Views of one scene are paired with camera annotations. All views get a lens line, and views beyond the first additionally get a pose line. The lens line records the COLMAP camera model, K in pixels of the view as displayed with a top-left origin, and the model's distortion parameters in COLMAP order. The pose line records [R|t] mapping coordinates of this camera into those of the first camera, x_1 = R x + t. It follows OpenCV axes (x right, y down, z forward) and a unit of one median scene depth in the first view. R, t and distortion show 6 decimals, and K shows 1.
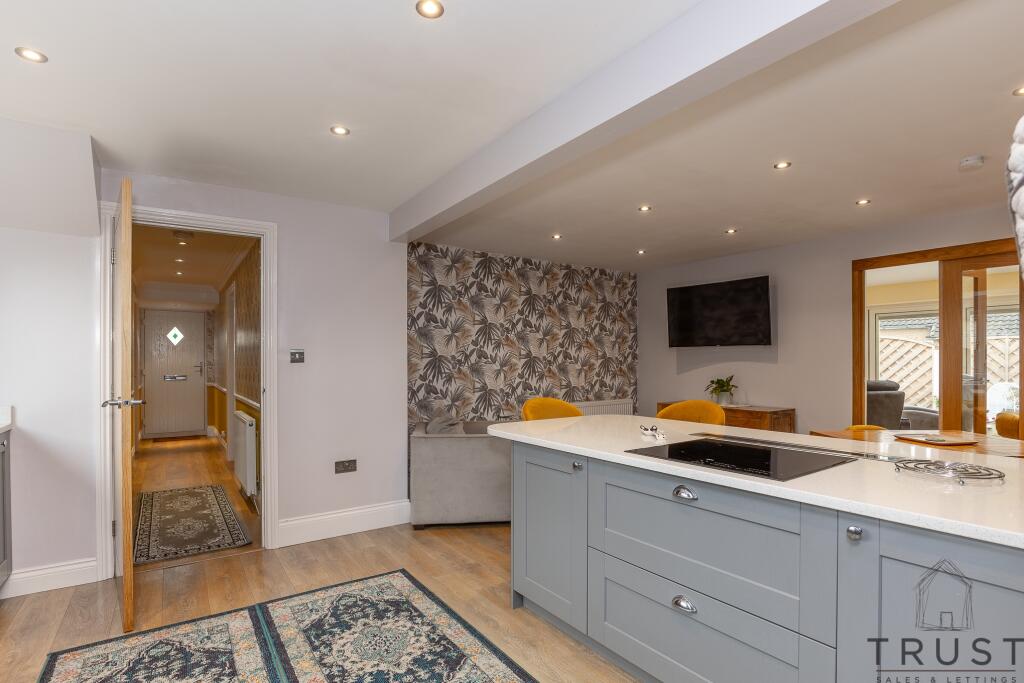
lens RADIAL K [[503.7, 0, 525.7], [0, 503.7, 361.5], [0, 0, 1]] dist [-0.037755, 0.000014]
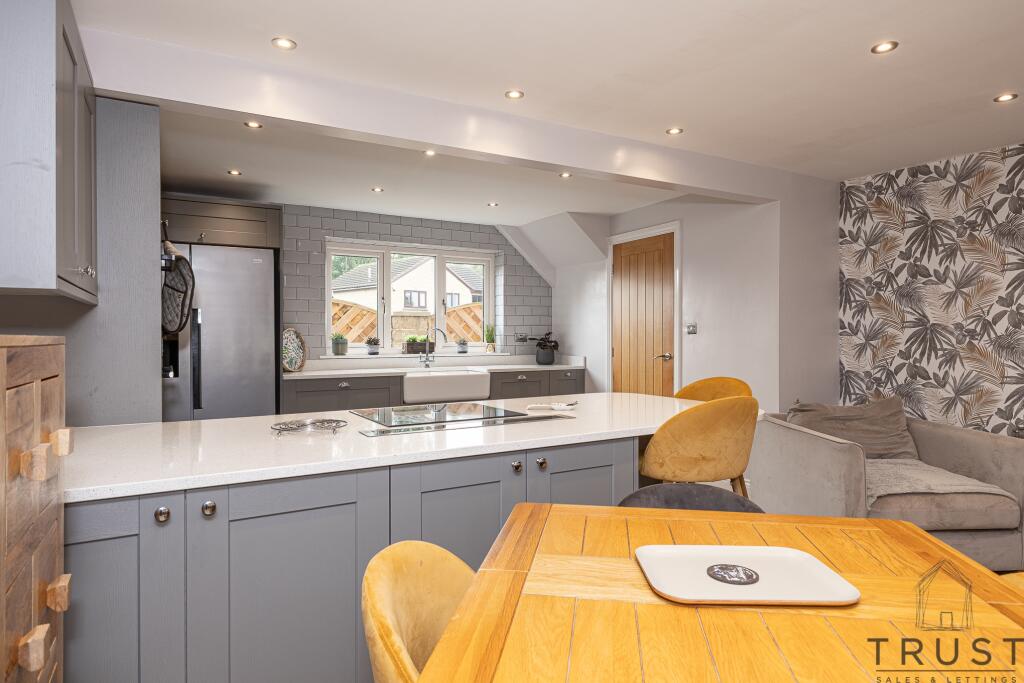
lens RADIAL K [[609.9, 0, 514.1], [0, 609.9, 338.2], [0, 0, 1]] dist [0.002983, -0.001154]
pose [[-0.095487, 0.006663, -0.995408, 0.847732], [0.002255, 0.999976, 0.006478, 0.001474], [0.995428, -0.001626, -0.095500, 0.608381]]
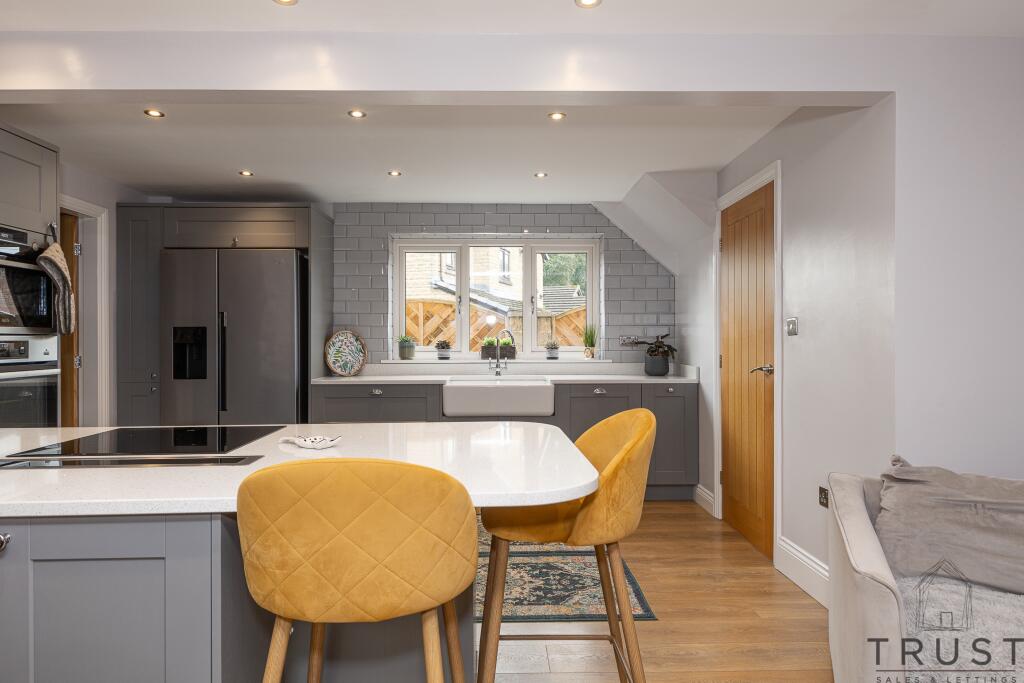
lens RADIAL K [[609.9, 0, 511.8], [0, 609.9, 340.4], [0, 0, 1]] dist [0.002983, -0.001154]
pose [[-0.567940, 0.003962, -0.823061, 0.447612], [0.003047, 0.999992, 0.002711, 0.005080], [0.823065, -0.000968, -0.567947, 0.988344]]
